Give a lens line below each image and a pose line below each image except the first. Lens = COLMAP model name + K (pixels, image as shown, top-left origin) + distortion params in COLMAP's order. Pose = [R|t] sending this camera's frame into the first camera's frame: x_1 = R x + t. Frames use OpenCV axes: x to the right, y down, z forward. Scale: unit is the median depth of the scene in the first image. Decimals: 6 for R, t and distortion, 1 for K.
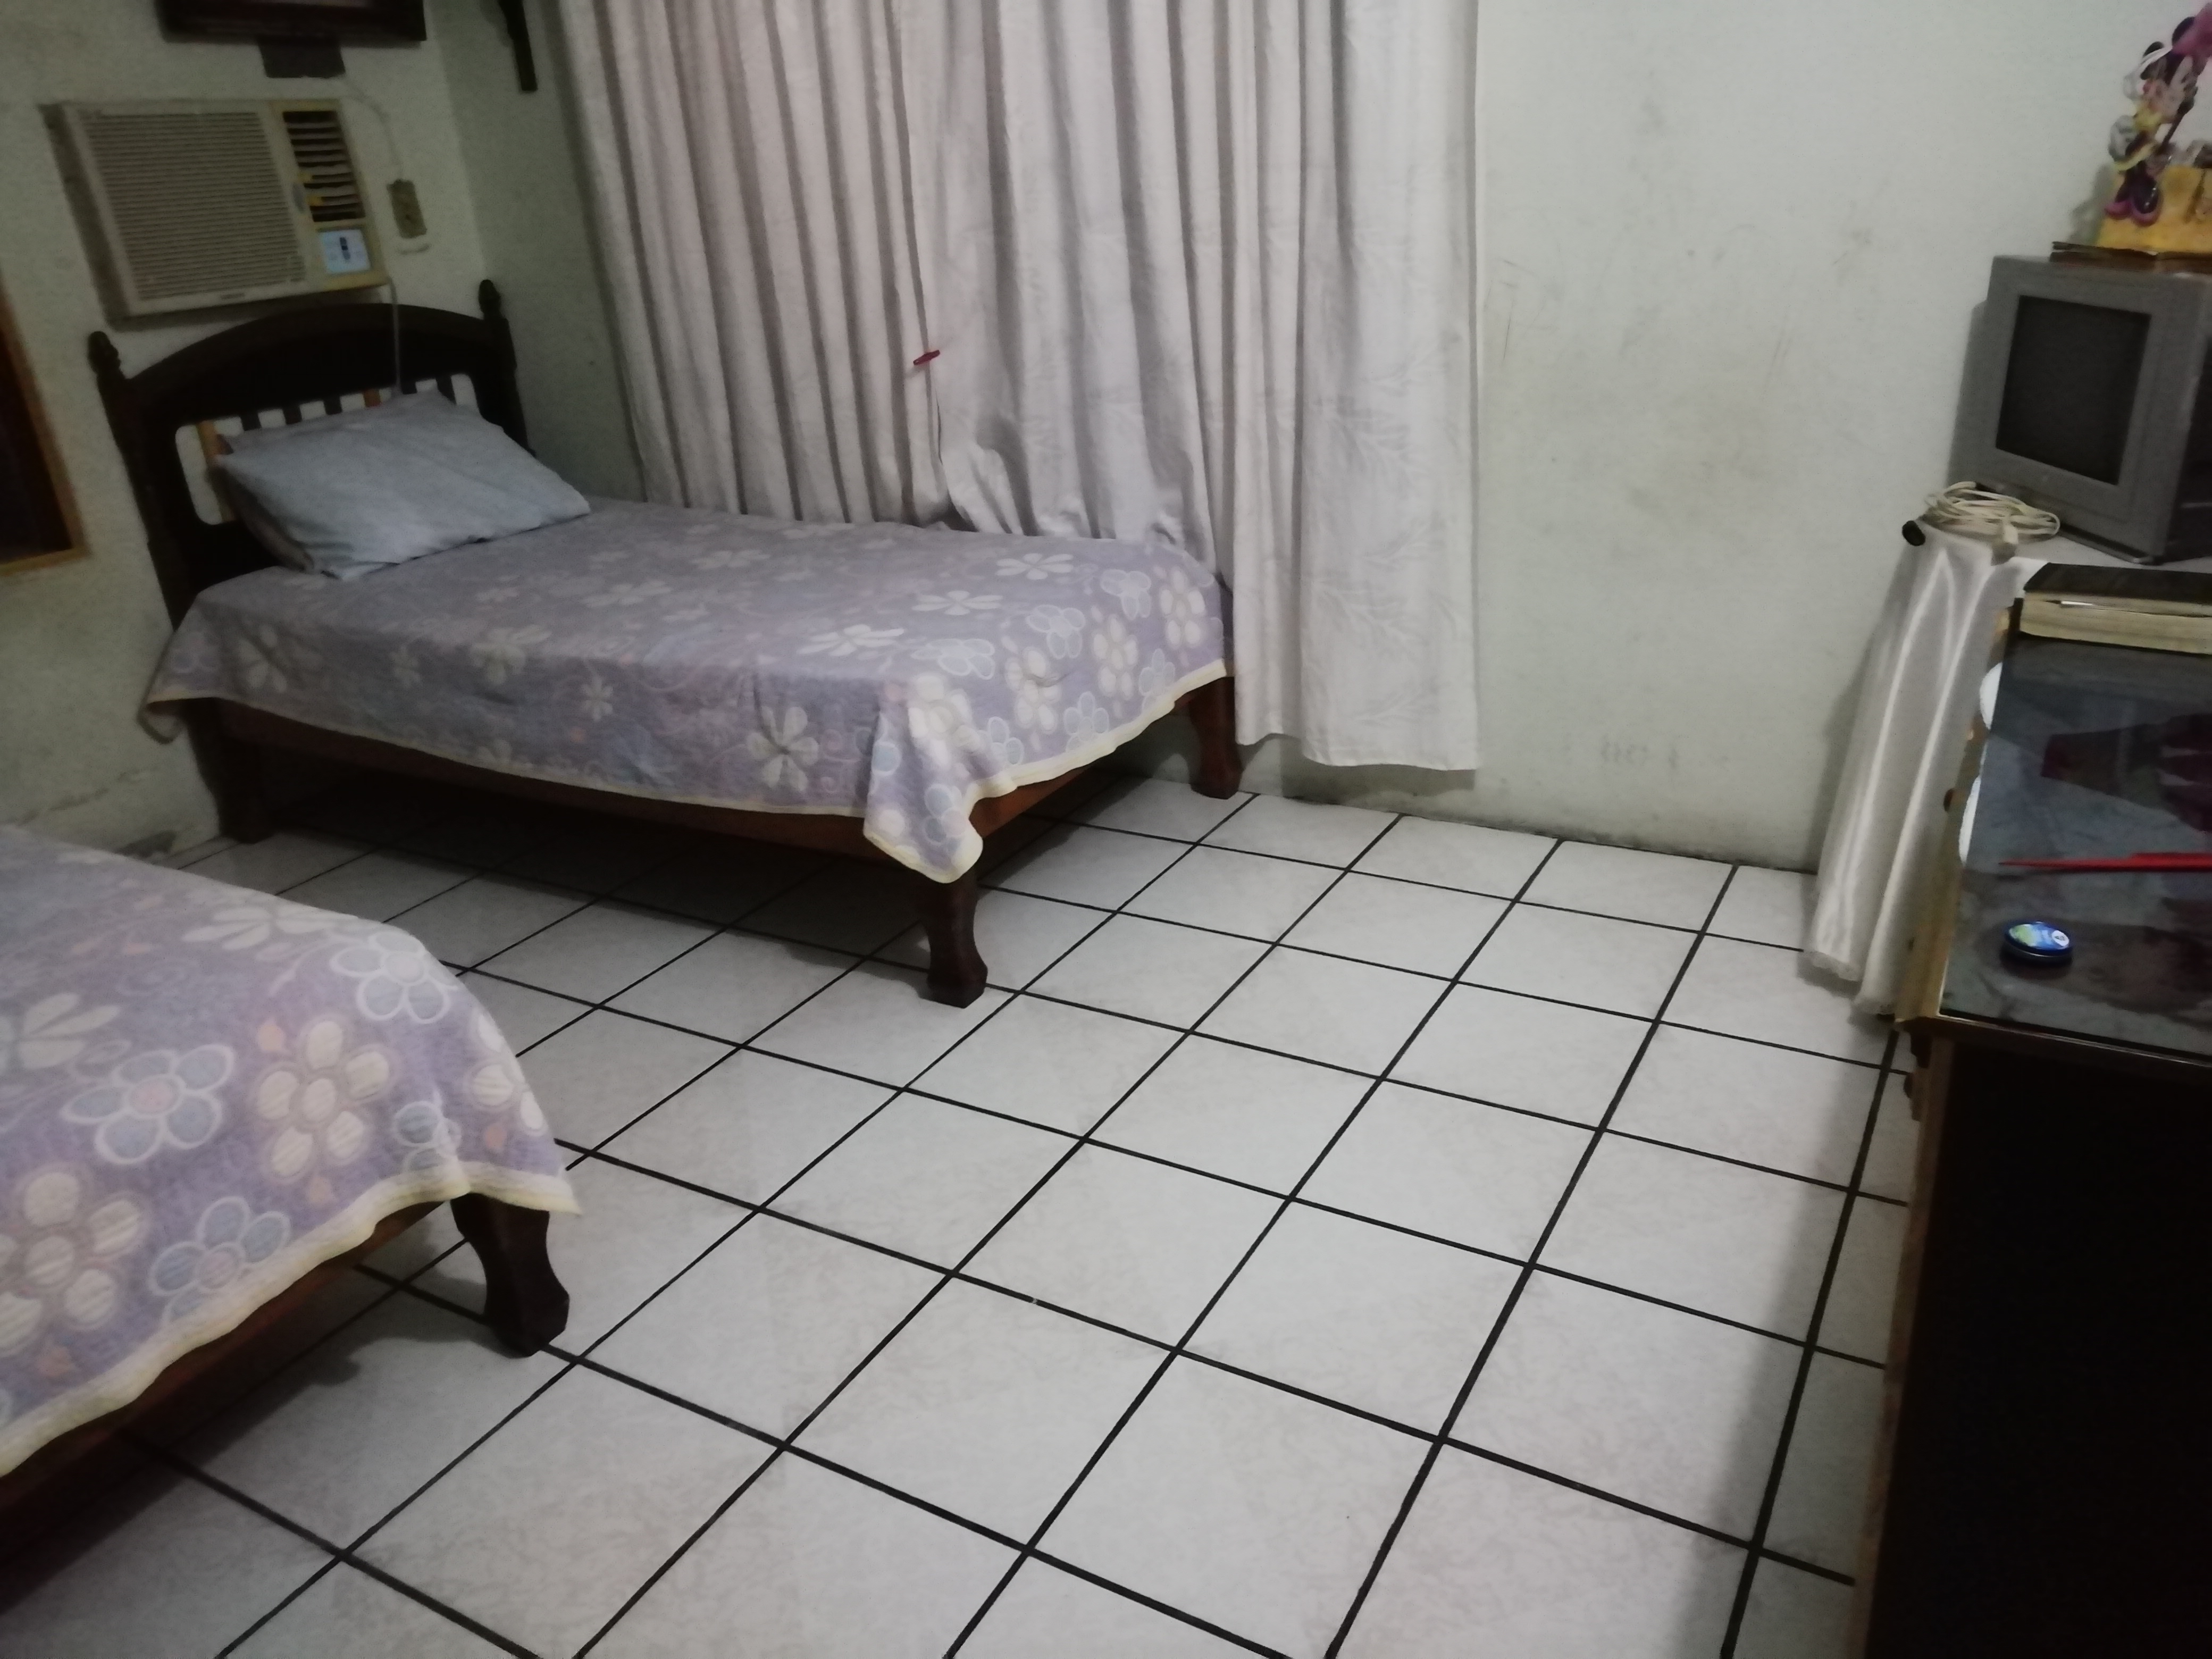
lens RADIAL K [[1643.6, 0, 1125.0], [0, 1643.6, 817.0], [0, 0, 1]] dist [0.051293, -0.064397]
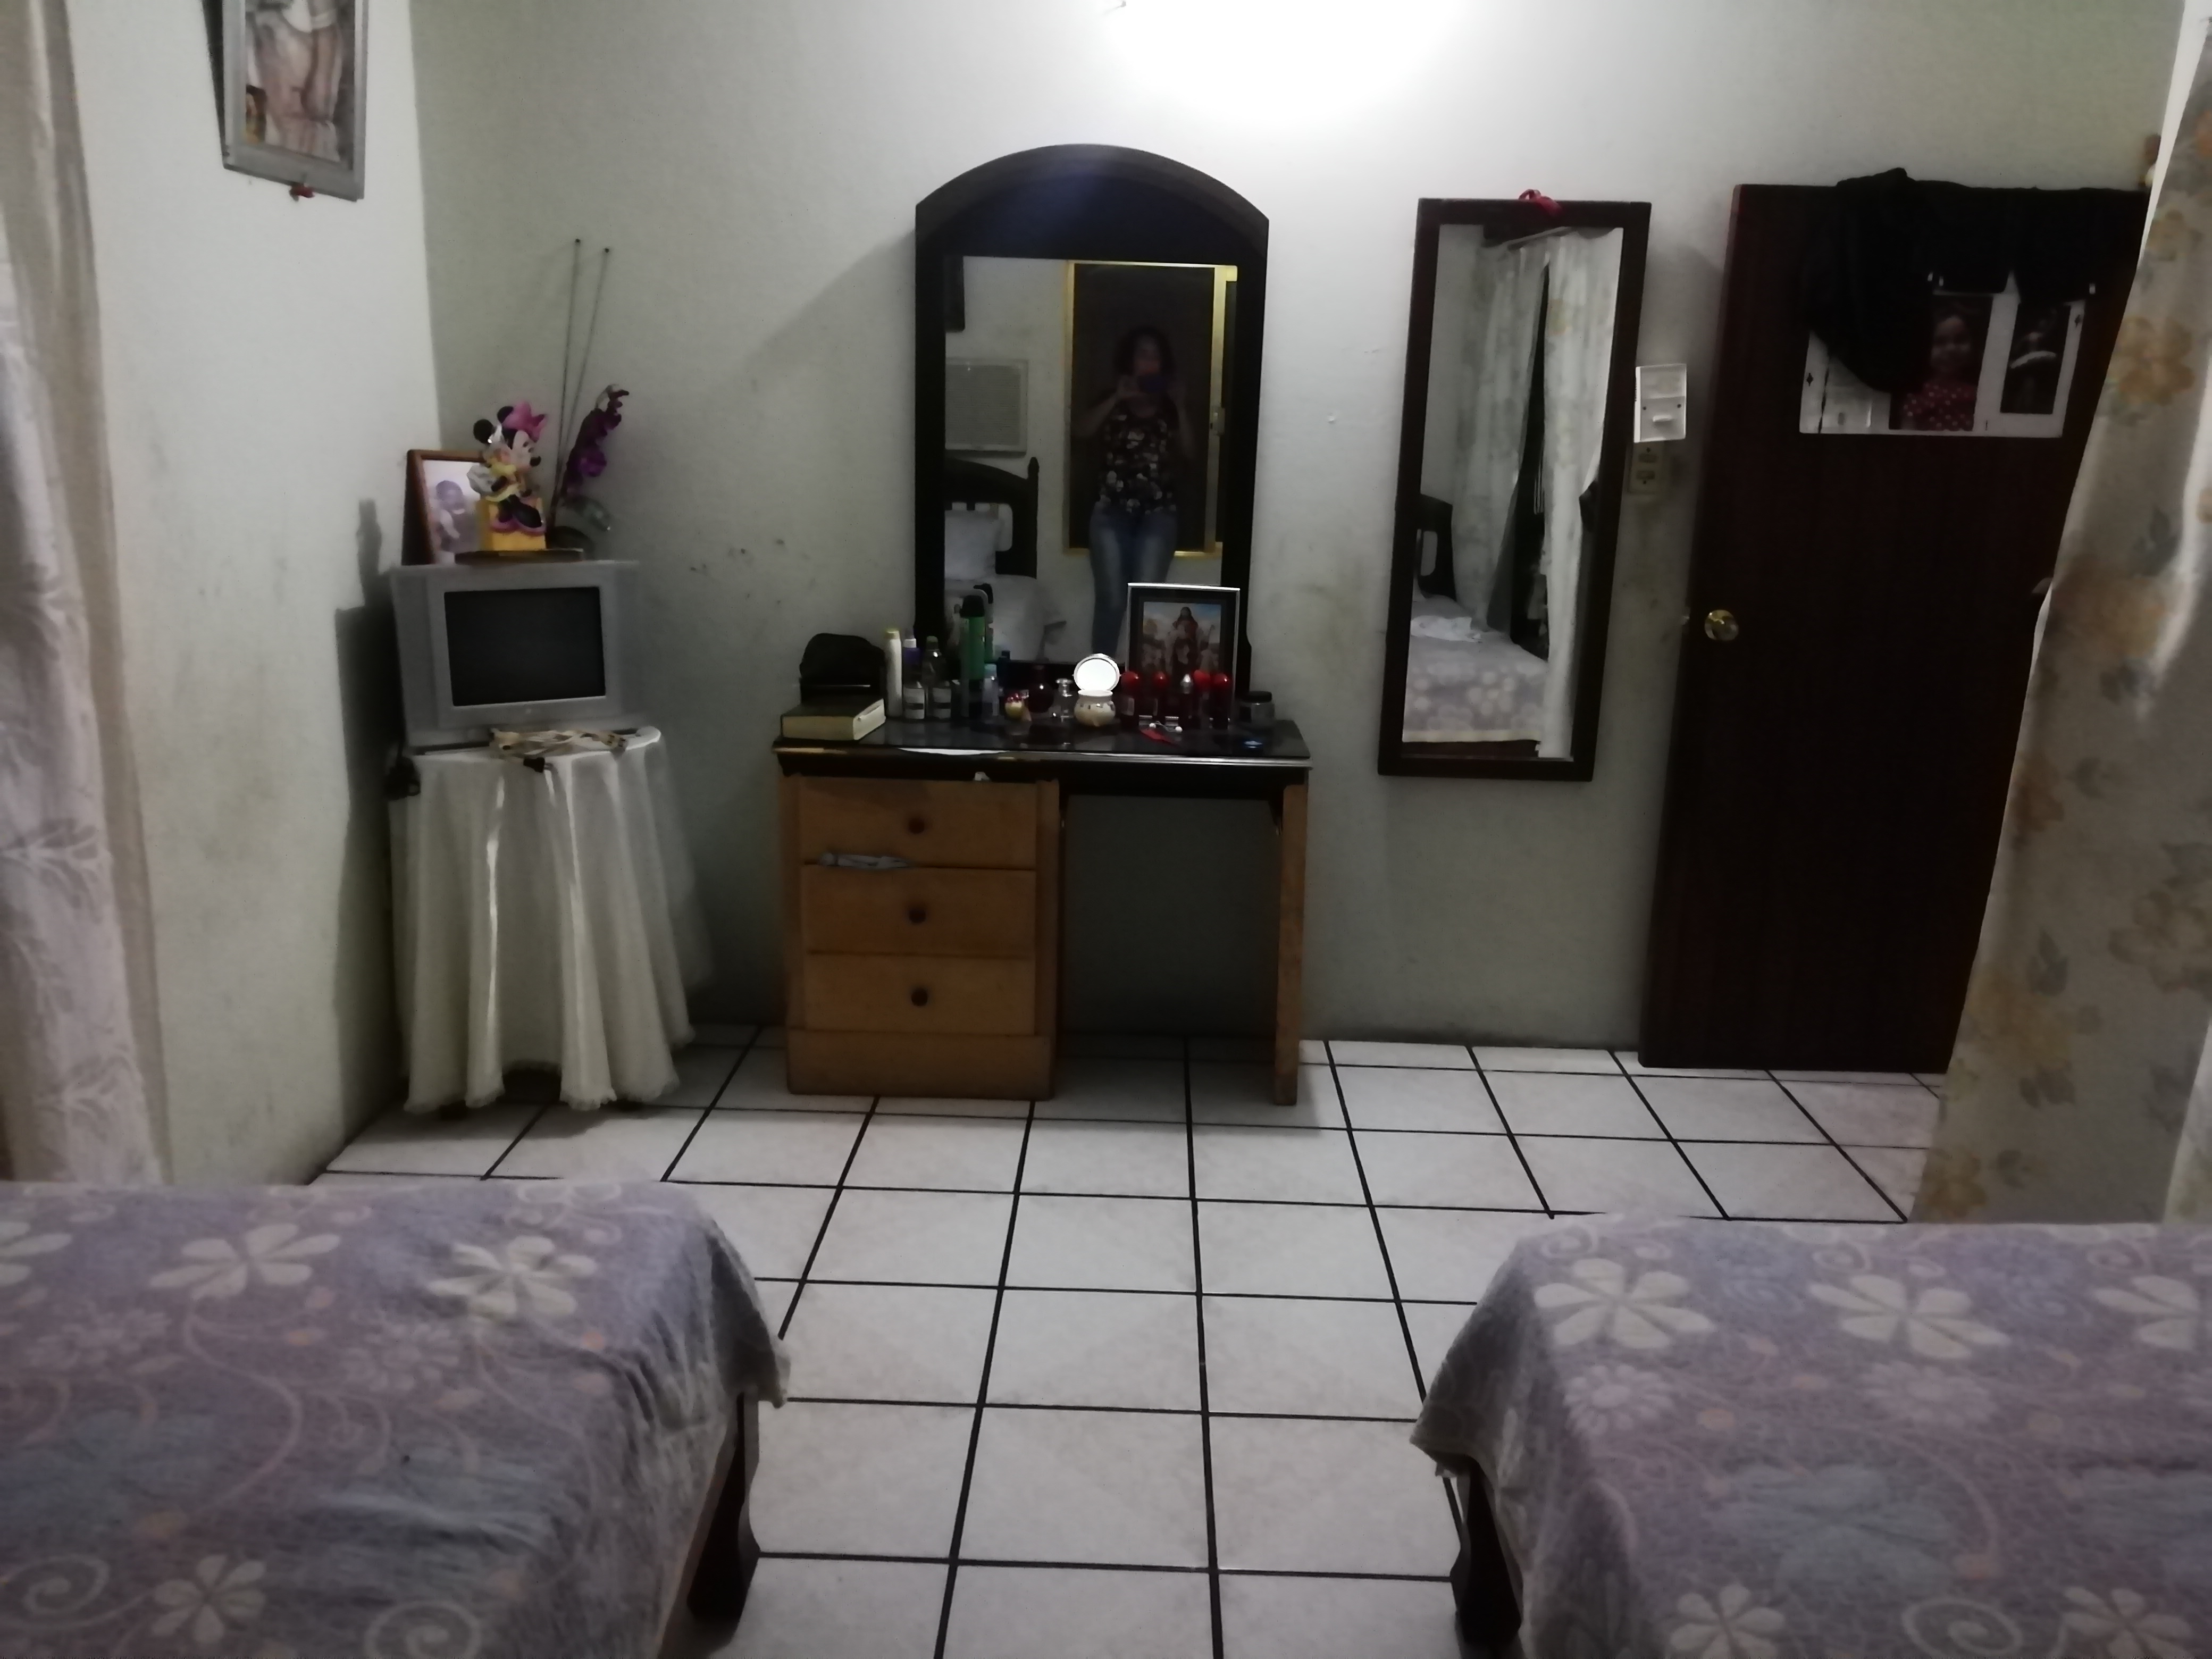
lens RADIAL K [[1643.6, 0, 1125.0], [0, 1643.6, 817.0], [0, 0, 1]] dist [0.051293, -0.064397]
pose [[-0.481908, -0.175503, 0.858465, -1.042768], [0.334394, 0.868747, 0.365321, -0.547751], [-0.809904, 0.463116, -0.359969, 1.337988]]
